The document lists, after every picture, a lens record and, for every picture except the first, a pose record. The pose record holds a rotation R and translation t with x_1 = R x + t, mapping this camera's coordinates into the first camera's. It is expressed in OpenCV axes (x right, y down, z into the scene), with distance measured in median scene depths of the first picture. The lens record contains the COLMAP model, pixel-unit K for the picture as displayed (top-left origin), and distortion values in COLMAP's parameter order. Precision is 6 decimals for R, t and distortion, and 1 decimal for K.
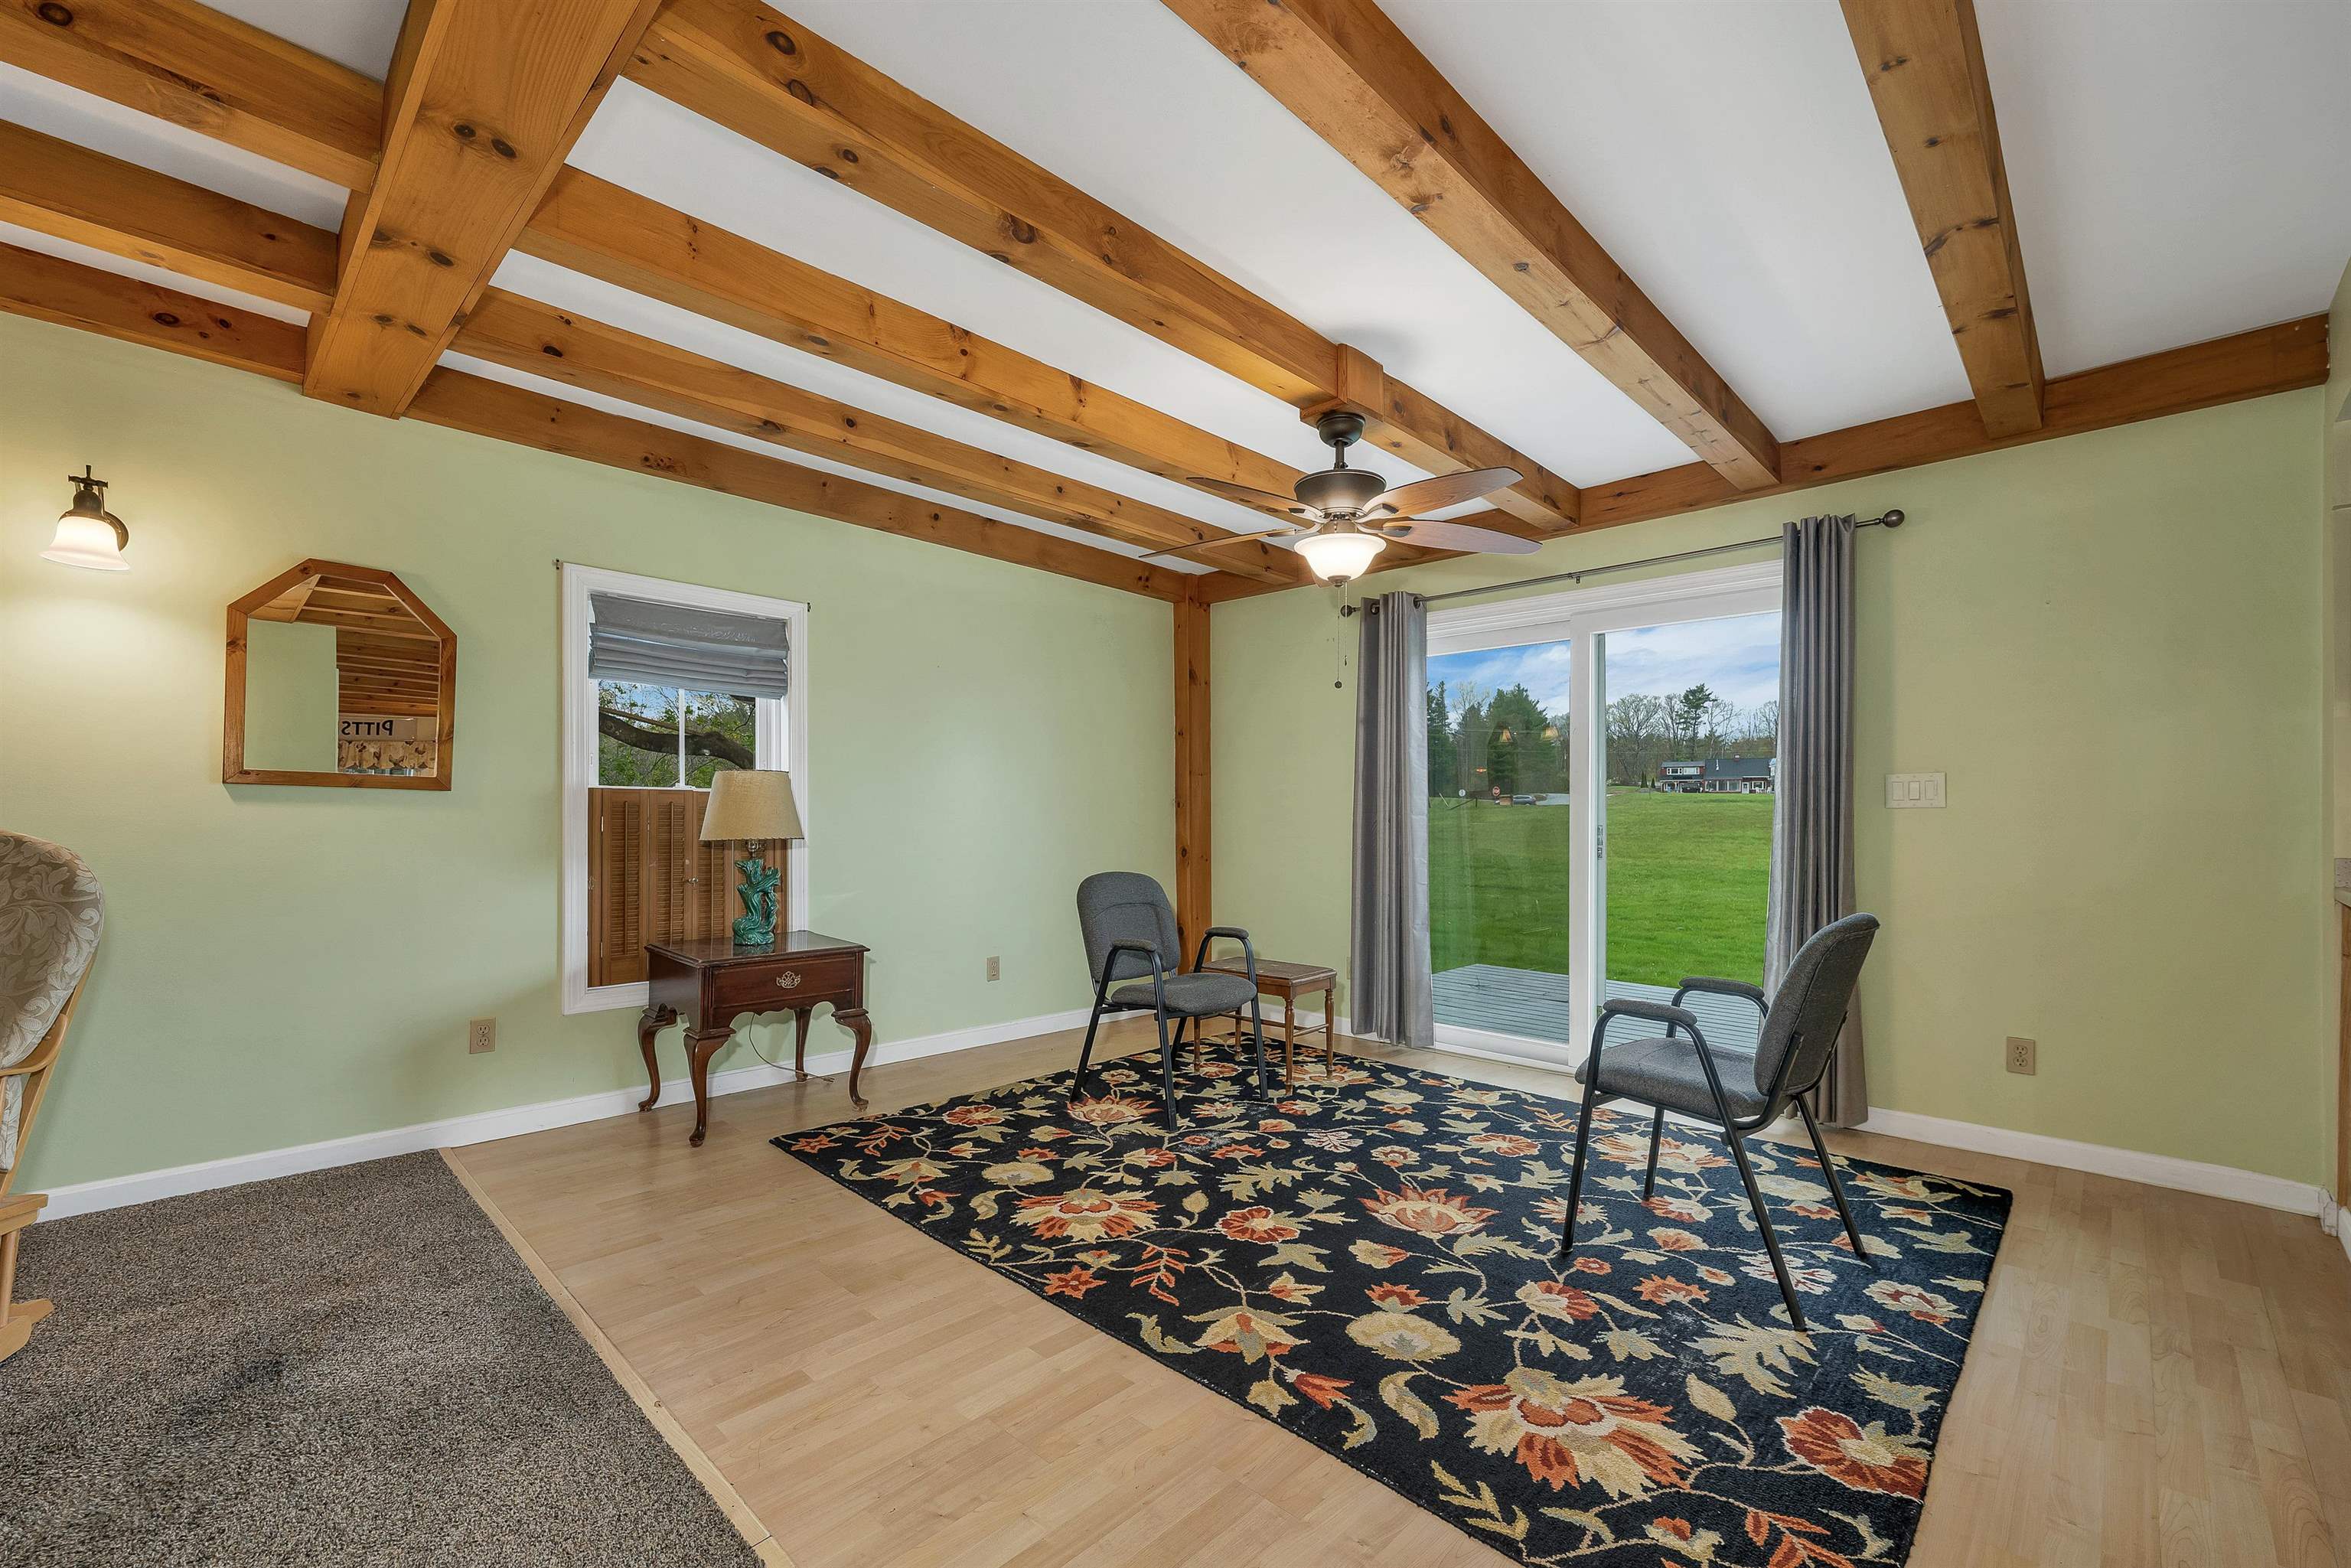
lens RADIAL K [[978.2, 0, 1170.8], [0, 978.2, 801.6], [0, 0, 1]] dist [0.000709, 0.000880]
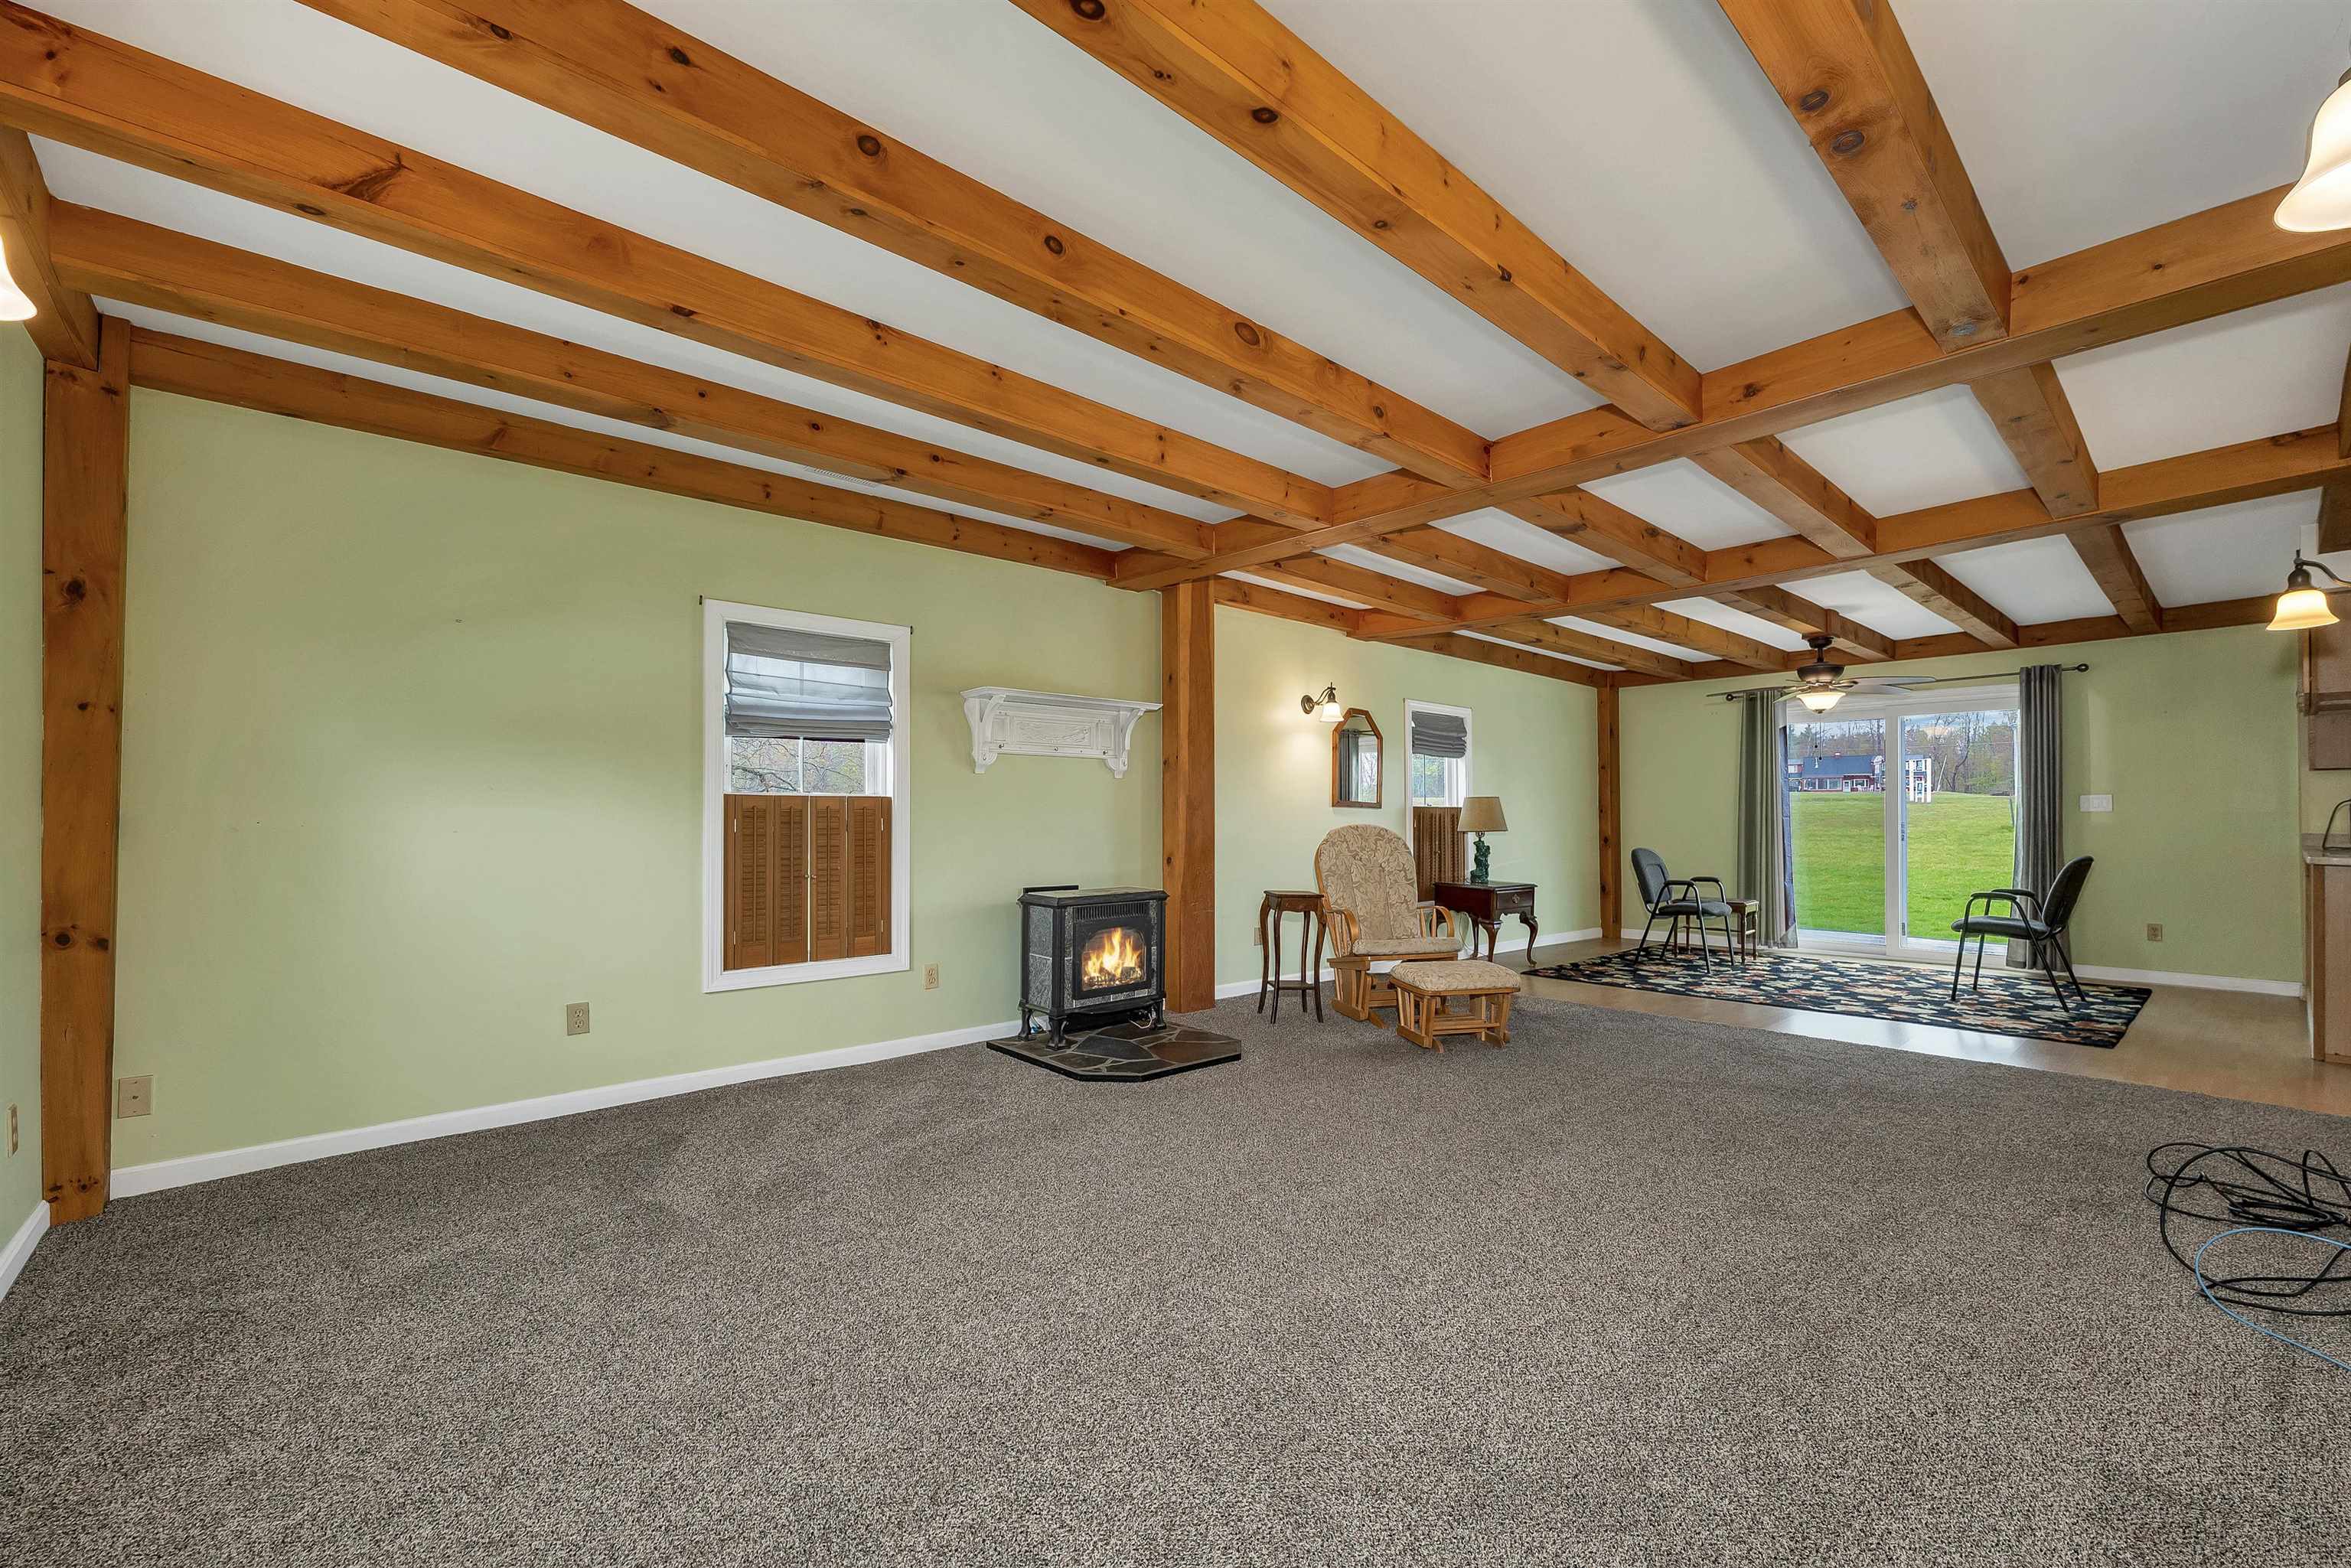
lens RADIAL K [[978.2, 0, 1166.0], [0, 978.2, 803.1], [0, 0, 1]] dist [0.000709, 0.000880]
pose [[0.997994, -0.012689, -0.062020, -0.938259], [0.012280, 0.999900, -0.006971, -0.014265], [0.062102, 0.006196, 0.998051, -1.036132]]
